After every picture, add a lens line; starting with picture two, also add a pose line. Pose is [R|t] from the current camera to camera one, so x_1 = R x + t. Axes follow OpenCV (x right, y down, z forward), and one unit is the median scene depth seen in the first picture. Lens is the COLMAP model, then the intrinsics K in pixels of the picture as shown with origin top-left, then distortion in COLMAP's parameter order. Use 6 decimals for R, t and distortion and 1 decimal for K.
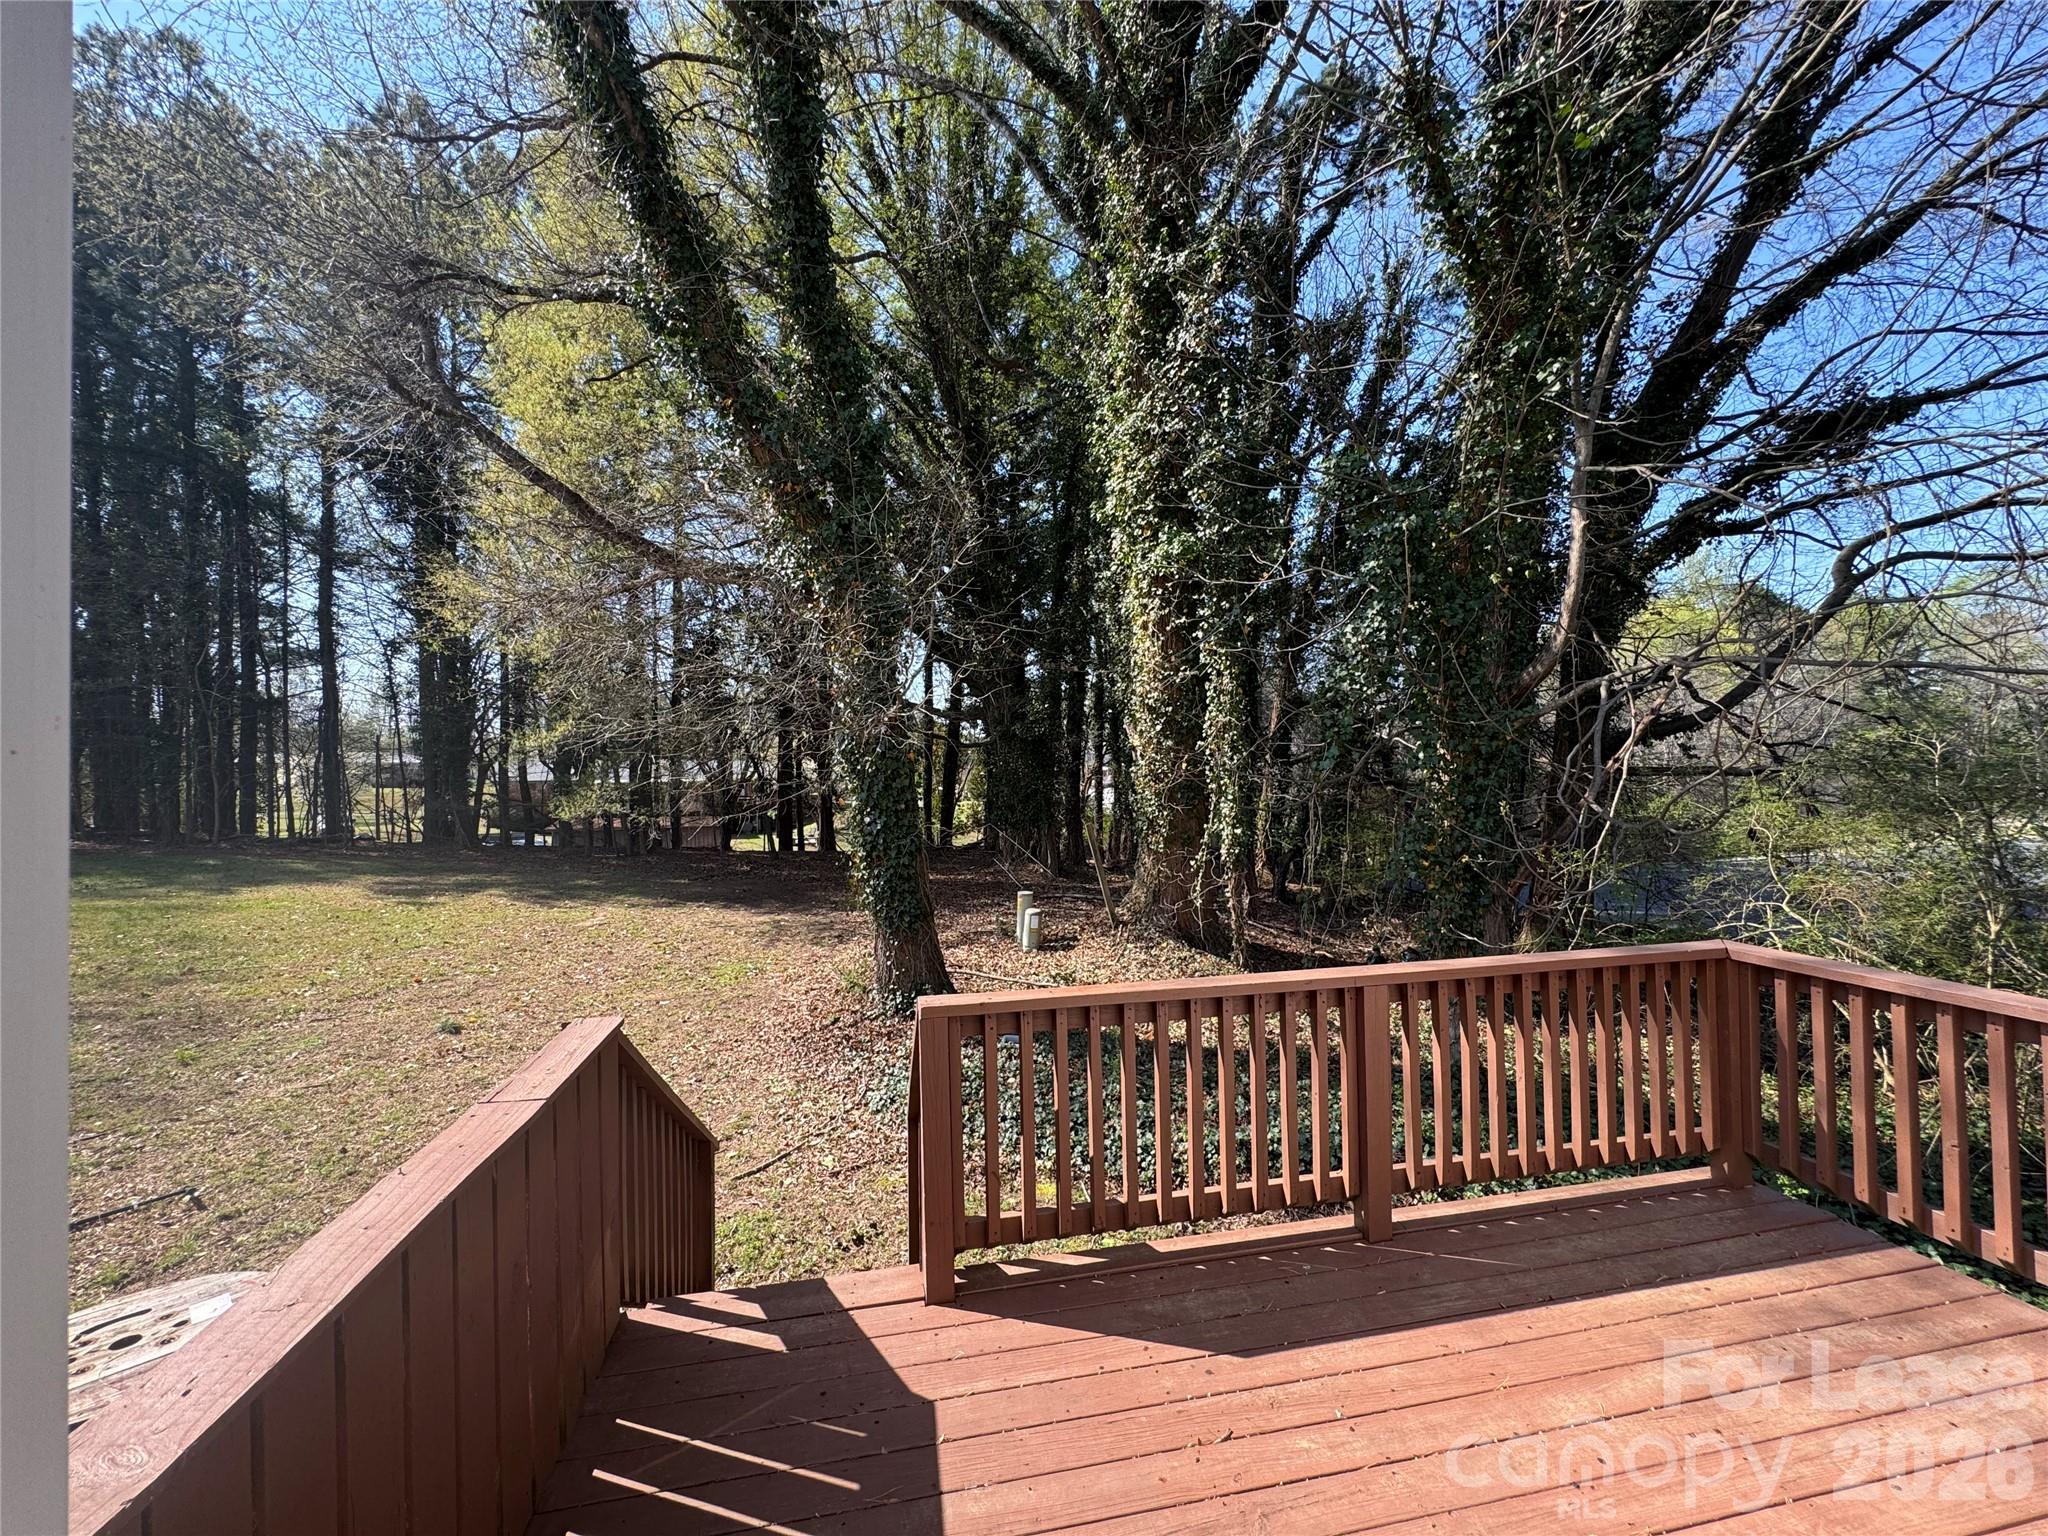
lens RADIAL K [[816.8, 0, 1023.8], [0, 816.8, 772.9], [0, 0, 1]] dist [-0.002375, 0.000208]
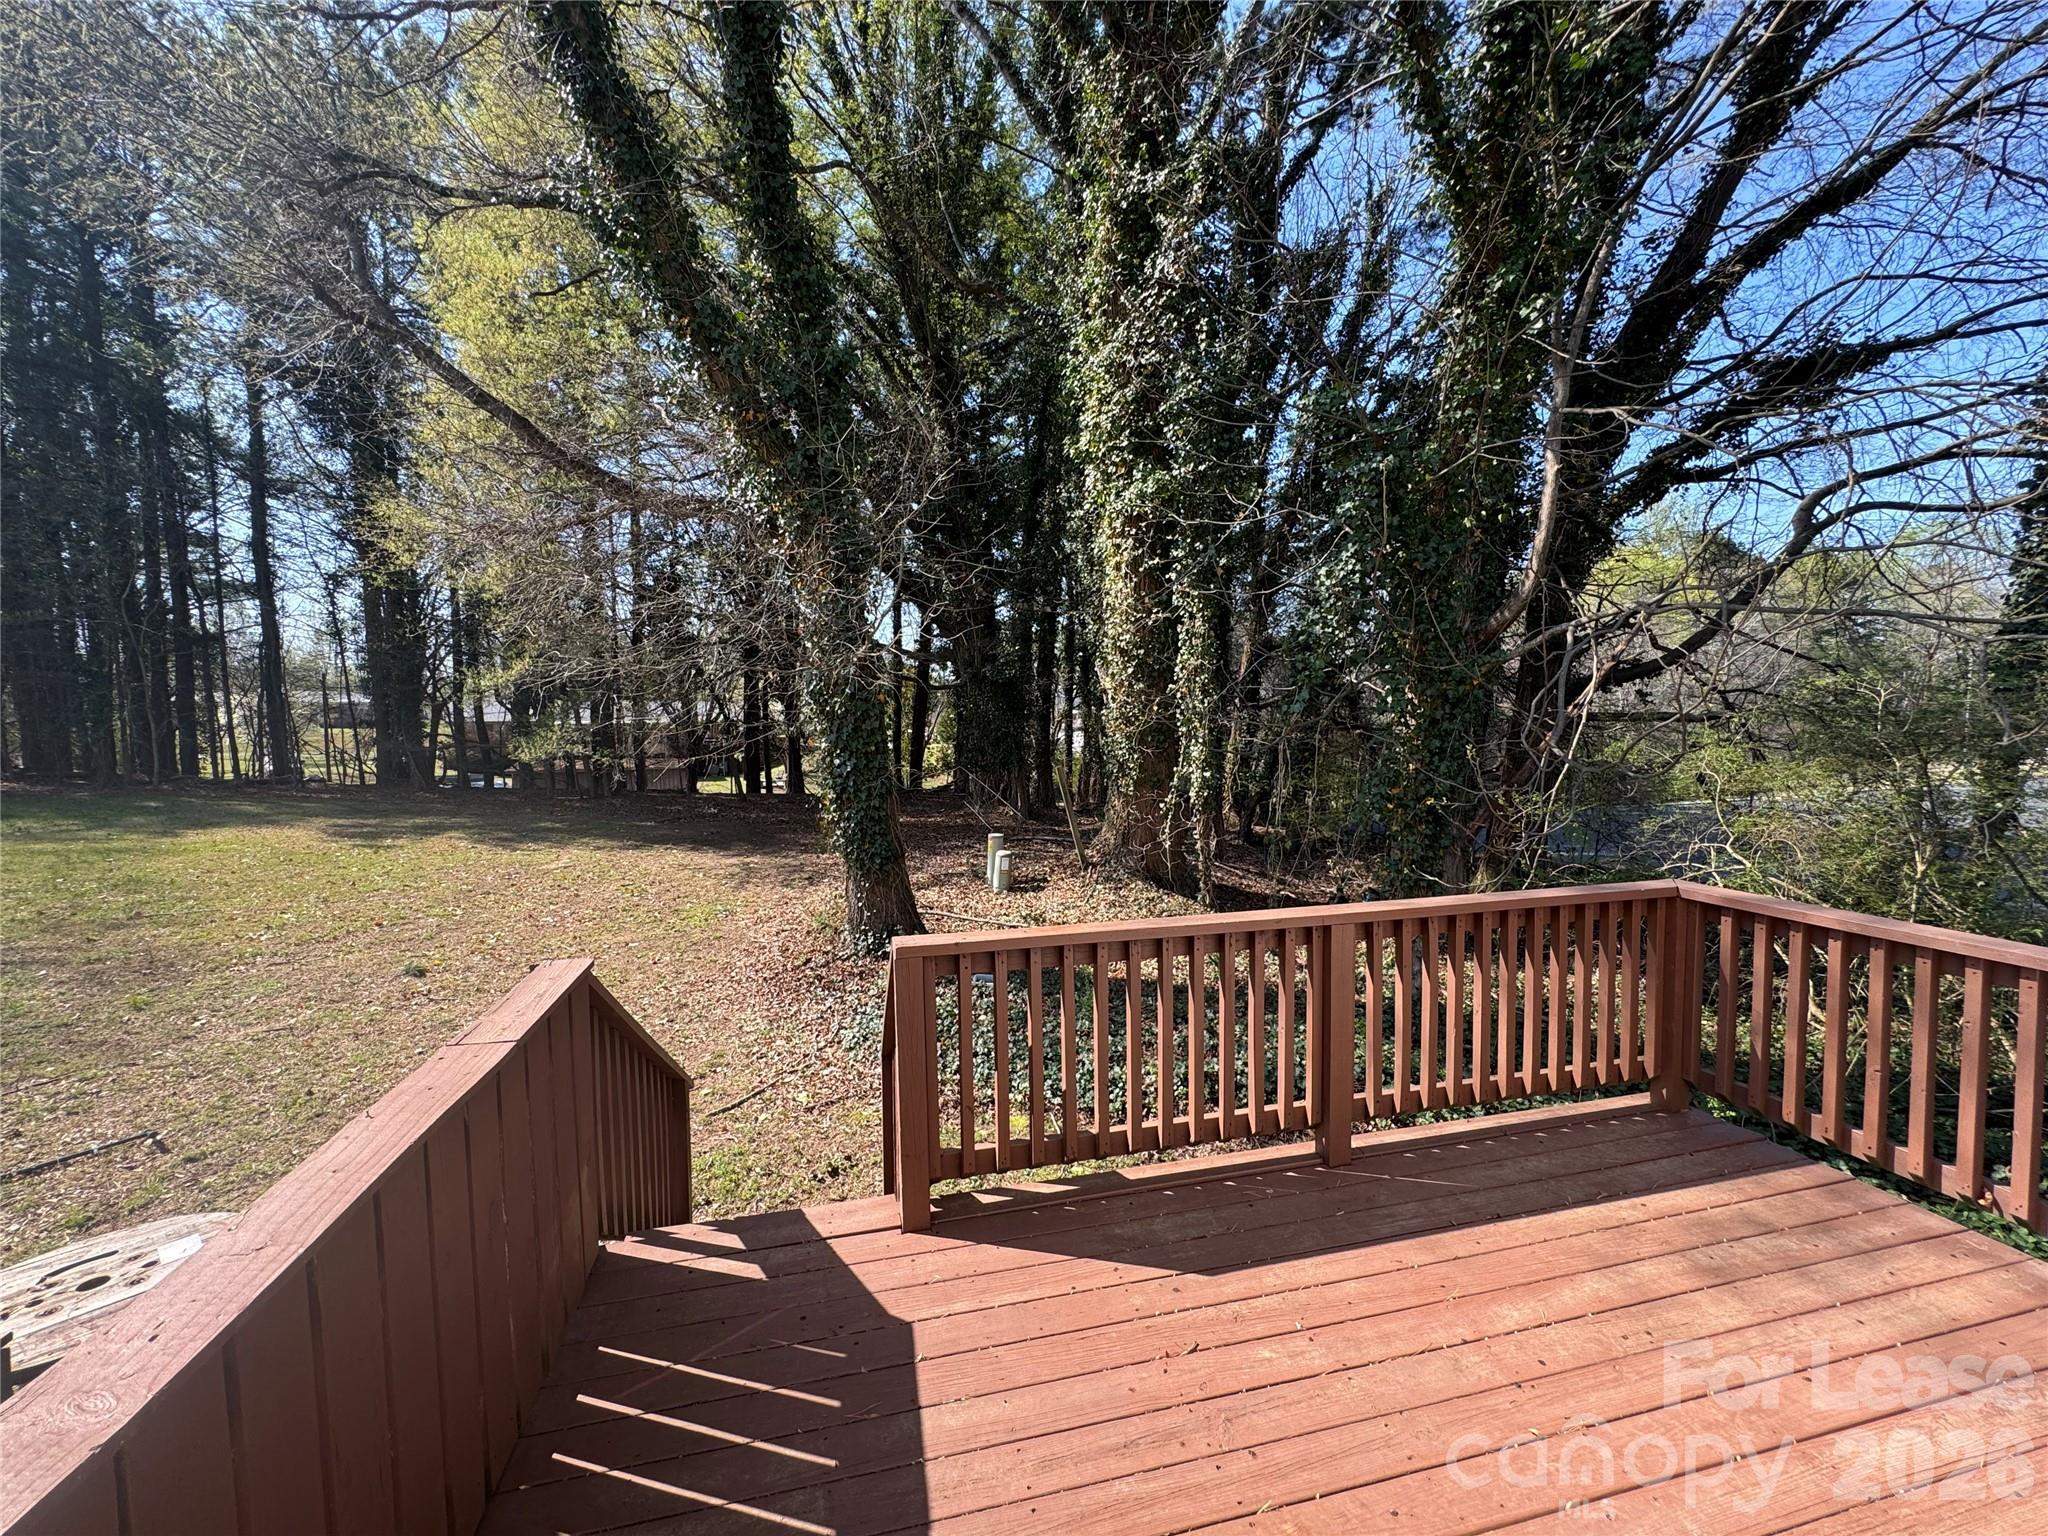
lens RADIAL K [[816.8, 0, 1023.6], [0, 816.8, 772.4], [0, 0, 1]] dist [-0.002375, 0.000208]
pose [[0.999312, 0.002364, 0.037013, -0.001671], [-0.004907, 0.997619, 0.068789, 0.000773], [-0.036762, -0.068923, 0.996944, 0.002728]]
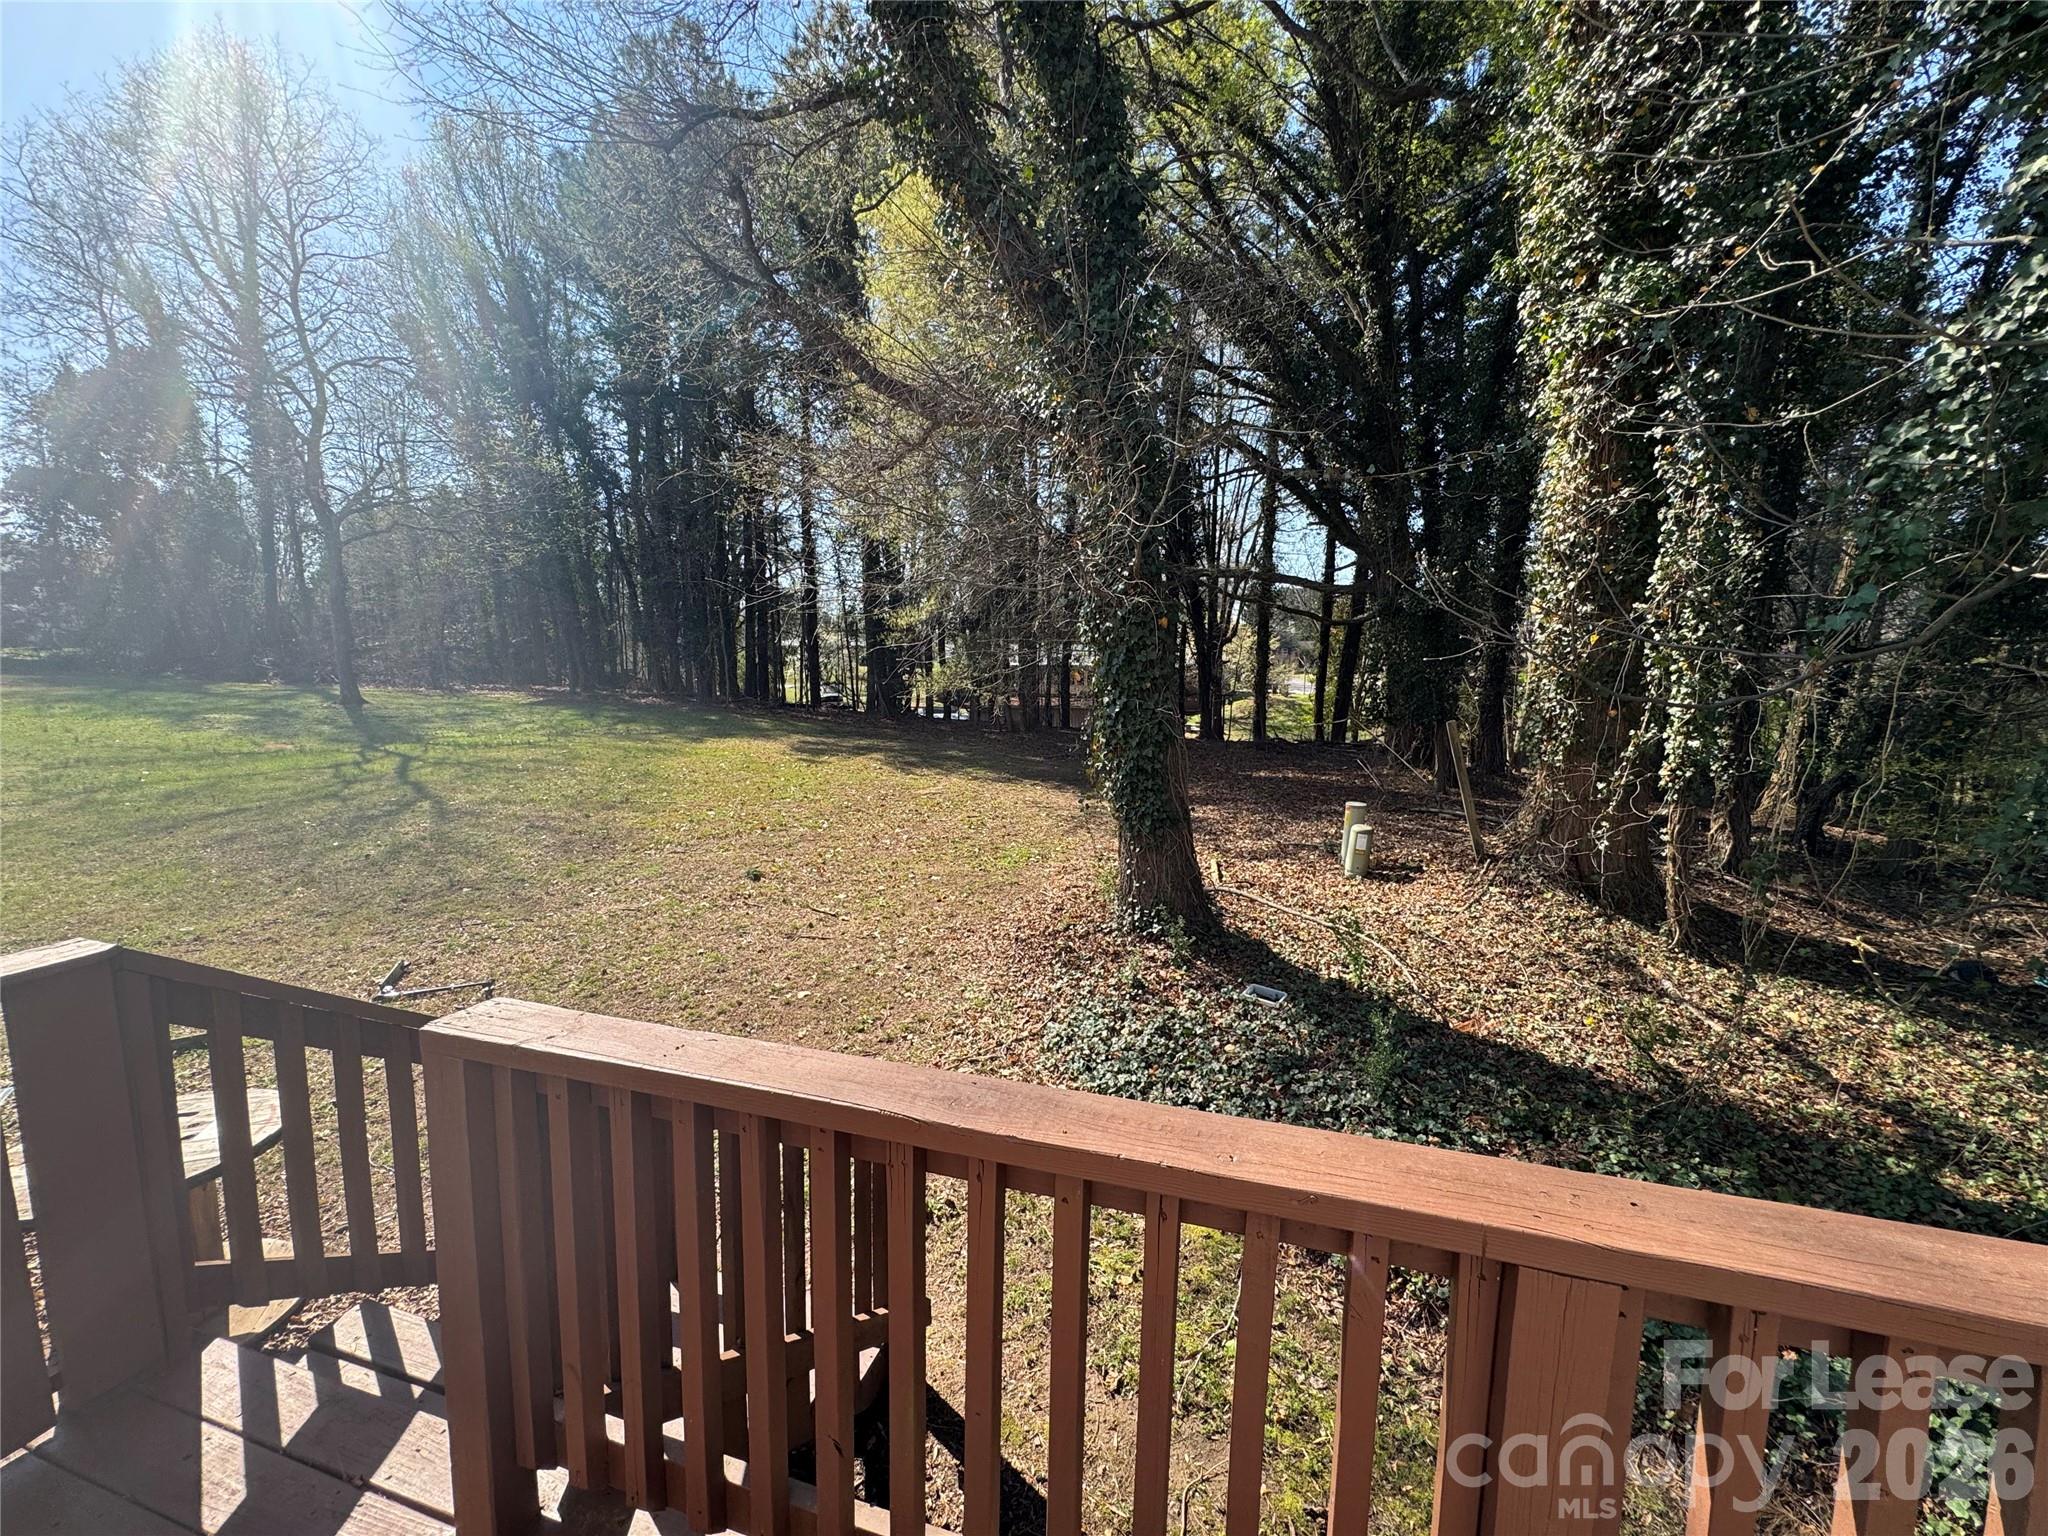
lens RADIAL K [[816.8, 0, 1025.6], [0, 816.8, 770.7], [0, 0, 1]] dist [-0.002375, 0.000208]
pose [[0.878542, 0.079859, -0.470943, 0.104925], [-0.016387, 0.990384, 0.137372, 0.012900], [0.477385, -0.112969, 0.871402, 0.185164]]
